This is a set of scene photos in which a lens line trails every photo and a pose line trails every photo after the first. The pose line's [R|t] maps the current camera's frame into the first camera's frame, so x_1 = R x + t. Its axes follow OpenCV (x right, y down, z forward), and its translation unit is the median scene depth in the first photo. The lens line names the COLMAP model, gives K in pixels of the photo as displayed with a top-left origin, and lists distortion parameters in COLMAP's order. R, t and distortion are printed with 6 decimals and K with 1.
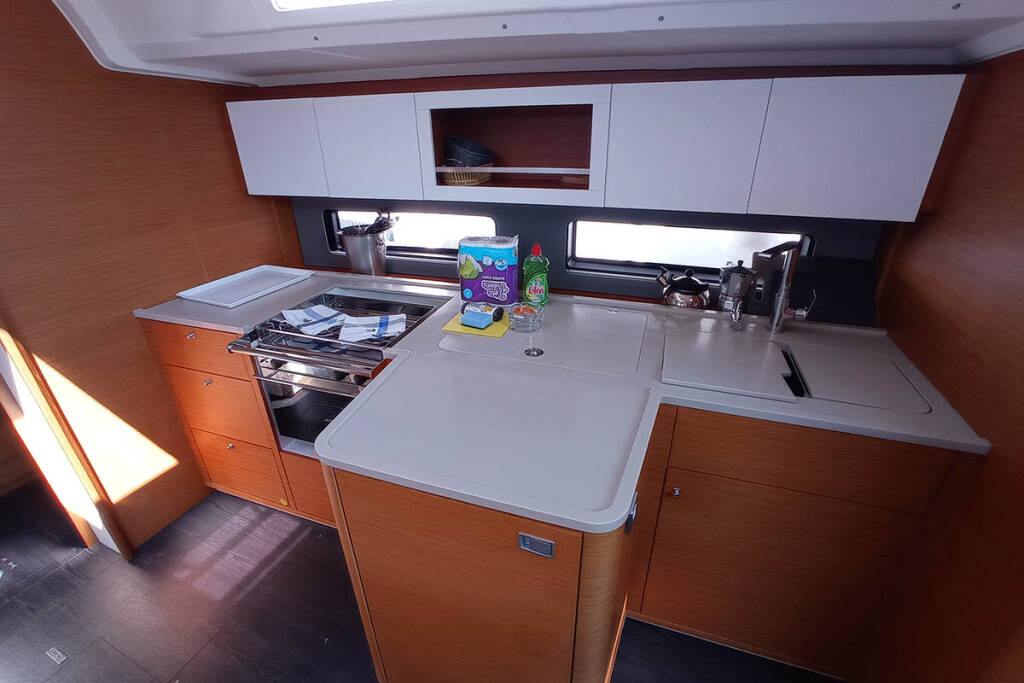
lens RADIAL K [[457.7, 0, 509.3], [0, 457.7, 339.4], [0, 0, 1]] dist [-0.024216, 0.002535]
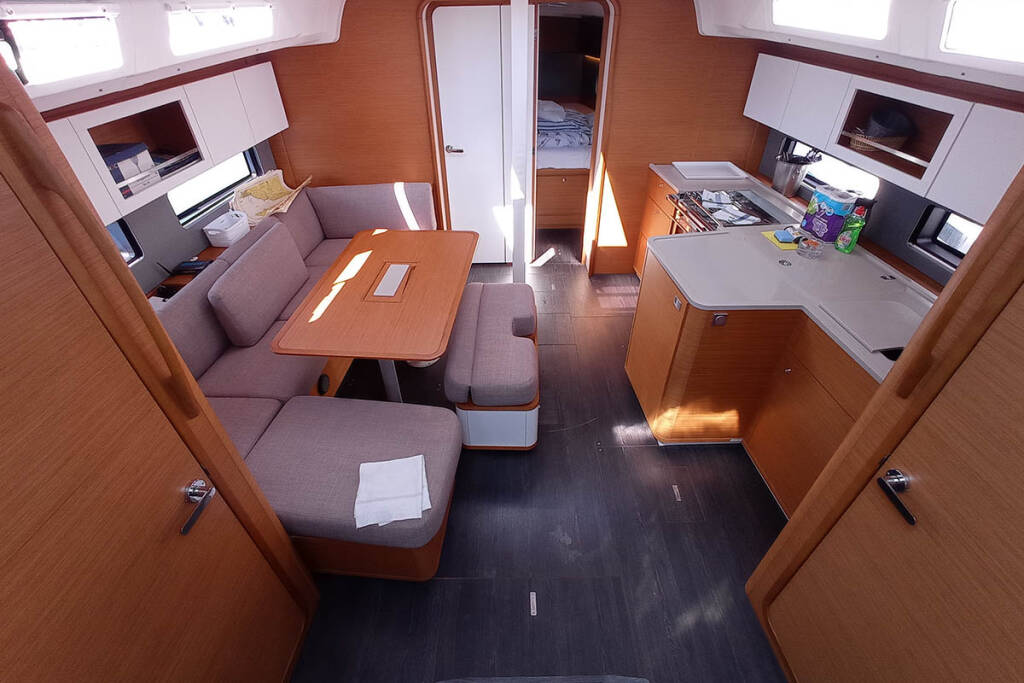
lens RADIAL K [[457.7, 0, 513.9], [0, 457.7, 339.5], [0, 0, 1]] dist [-0.024216, 0.002535]
pose [[0.421009, 0.569364, -0.706099, 0.762977], [-0.399984, 0.815212, 0.418859, -0.032813], [0.814103, 0.106085, 0.570948, -0.543391]]
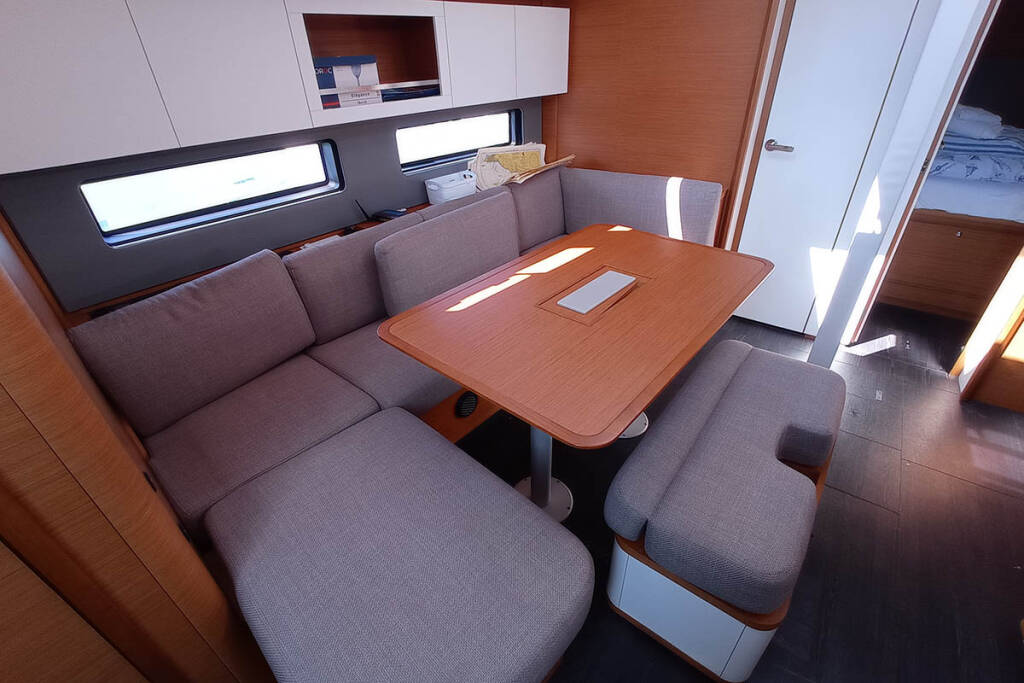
lens RADIAL K [[457.7, 0, 515.7], [0, 457.7, 339.2], [0, 0, 1]] dist [-0.024216, 0.002535]
pose [[-0.212034, 0.538336, -0.815620, 0.311829], [-0.401726, 0.712807, 0.574911, 0.177601], [0.890875, 0.449556, 0.065124, -0.225366]]
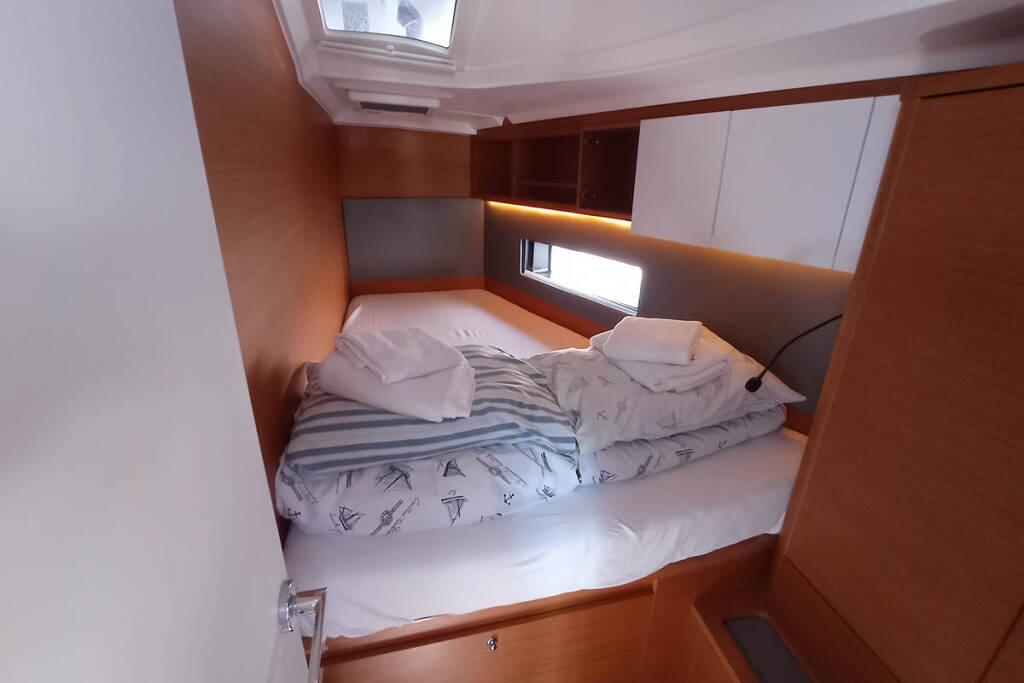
lens RADIAL K [[457.7, 0, 512.4], [0, 457.7, 344.9], [0, 0, 1]] dist [-0.024216, 0.002535]
pose [[0.648824, 0.293216, -0.702177, -1.047076], [-0.368479, 0.928436, 0.047216, -0.203598], [0.665771, 0.228102, 0.710435, 0.511697]]
